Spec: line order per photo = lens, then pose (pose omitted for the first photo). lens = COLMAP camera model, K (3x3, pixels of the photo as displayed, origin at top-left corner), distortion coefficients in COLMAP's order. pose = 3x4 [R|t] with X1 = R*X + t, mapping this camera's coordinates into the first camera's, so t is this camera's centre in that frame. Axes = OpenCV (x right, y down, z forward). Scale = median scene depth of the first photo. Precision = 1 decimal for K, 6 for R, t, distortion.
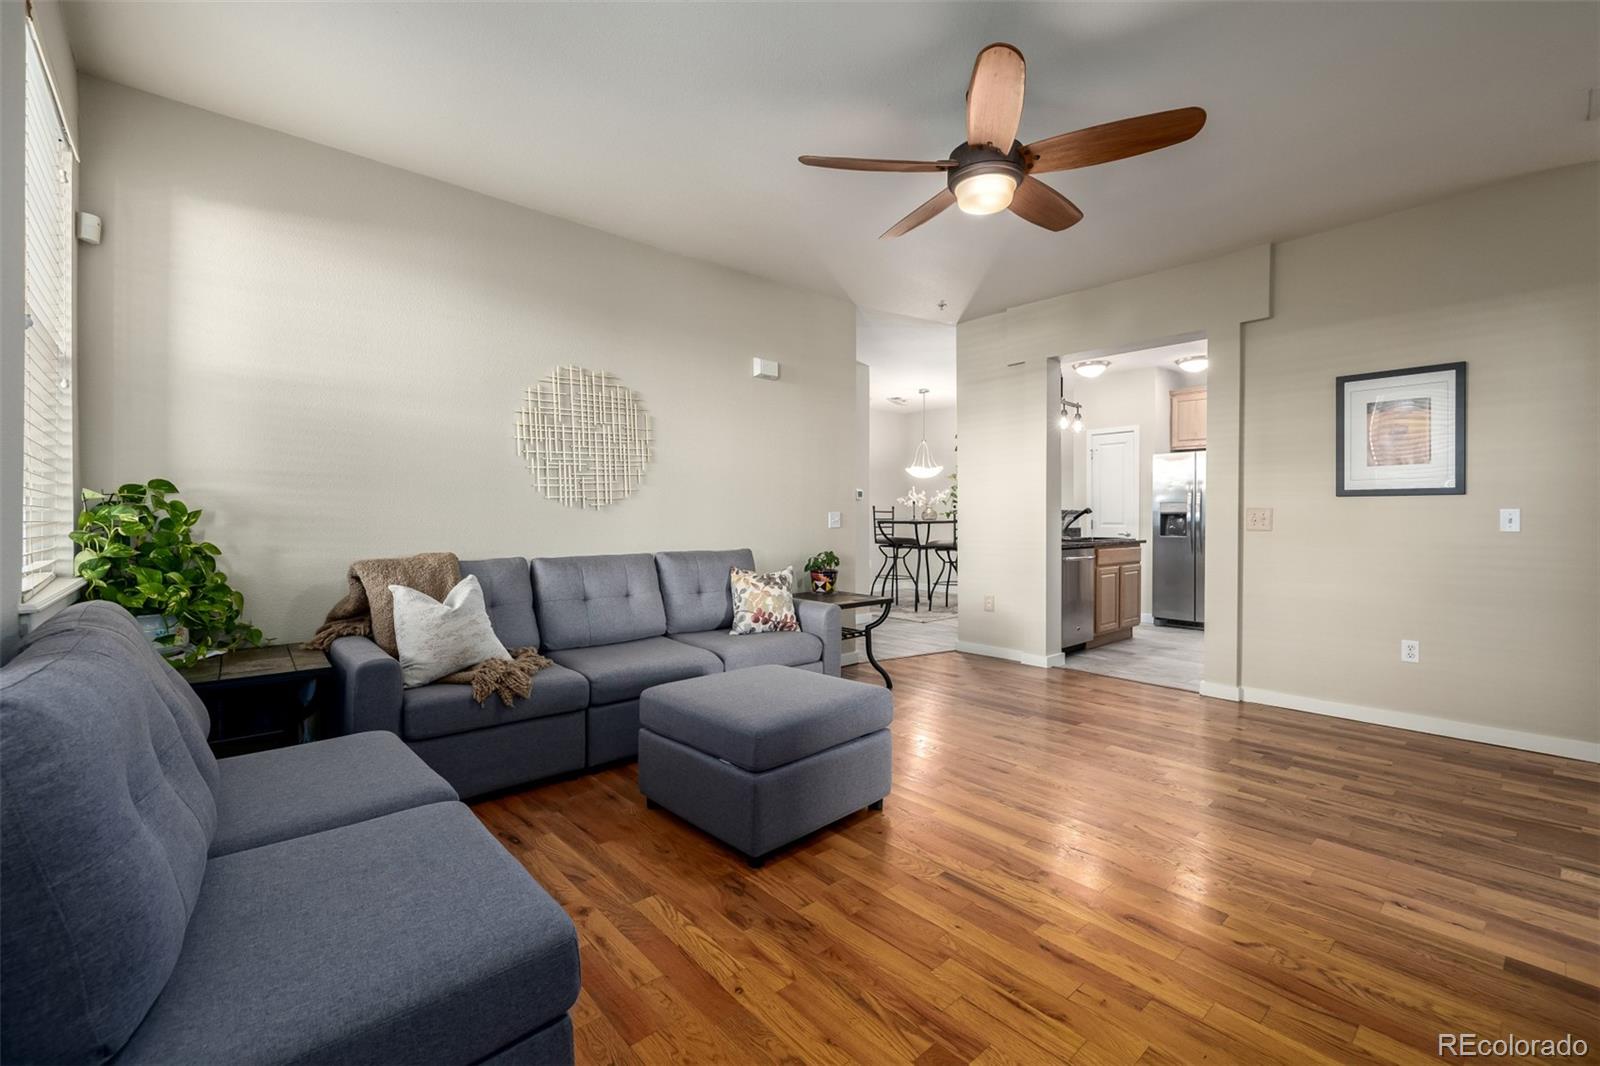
lens RADIAL K [[675.2, 0, 794.0], [0, 675.2, 520.0], [0, 0, 1]] dist [0.000370, 0.000112]
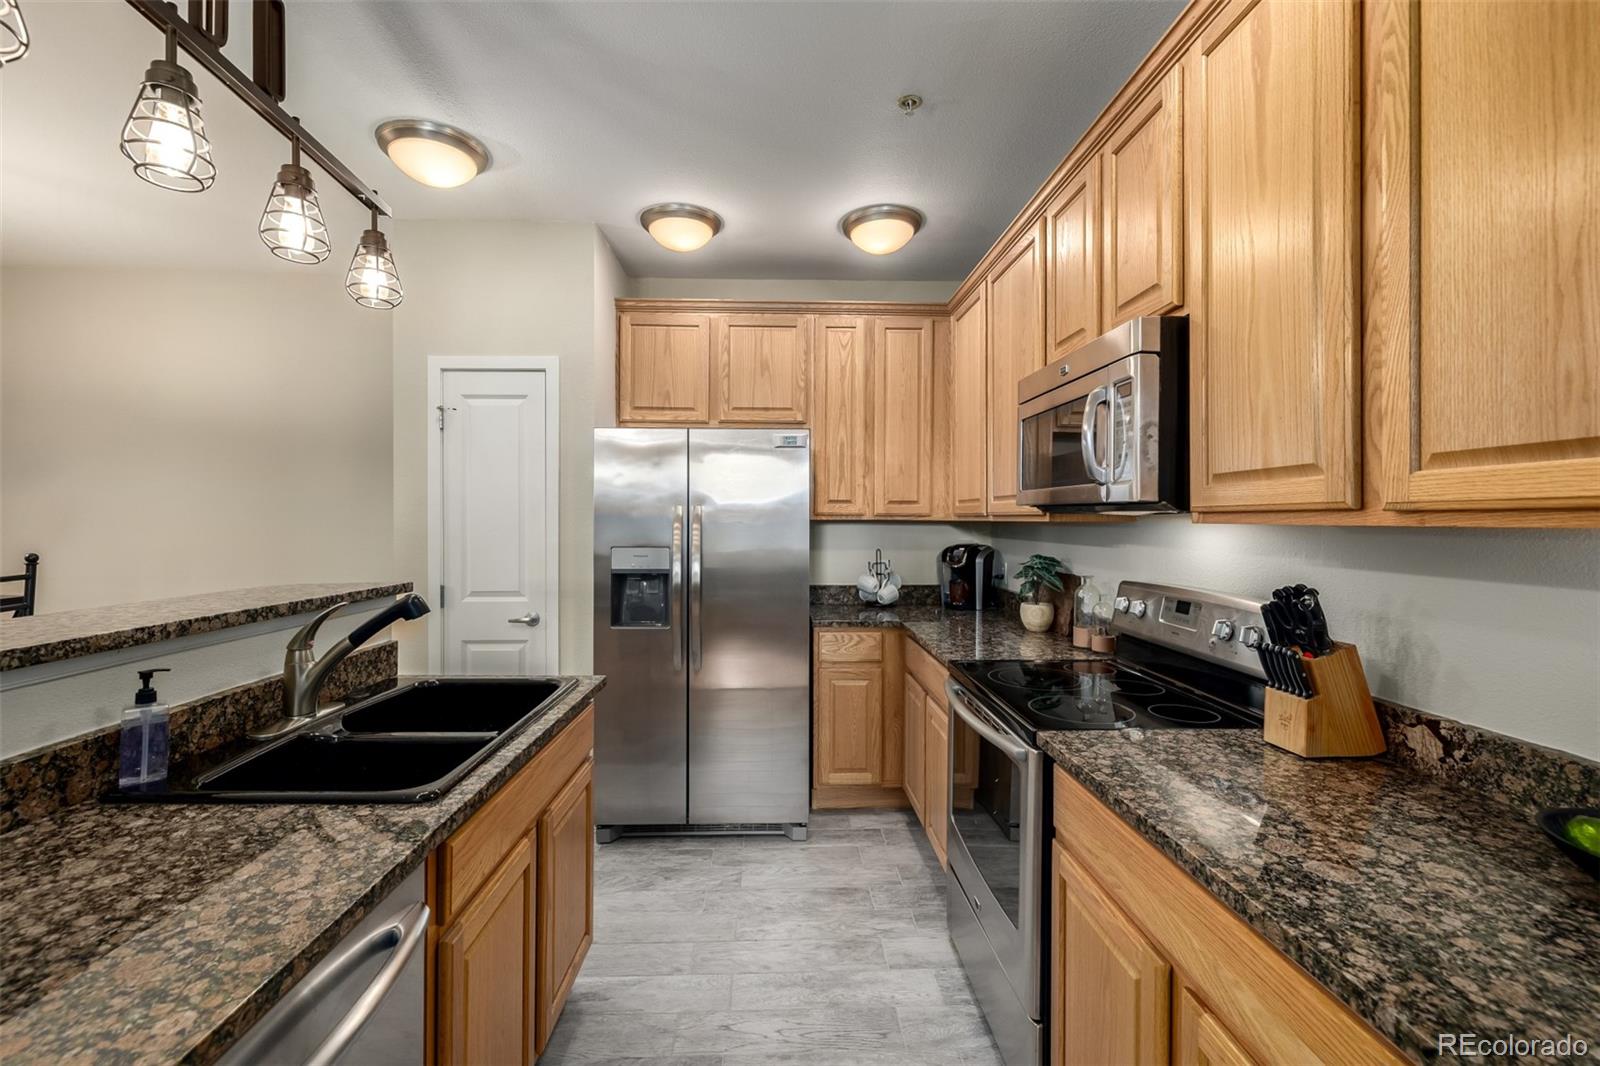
lens RADIAL K [[671.9, 0, 794.9], [0, 671.9, 521.5], [0, 0, 1]] dist [-0.001087, 0.000452]
pose [[0.635553, 0.000256, 0.772057, 0.594127], [0.003071, 0.999991, -0.002859, -0.078884], [-0.772051, 0.004189, 0.635547, 1.302661]]
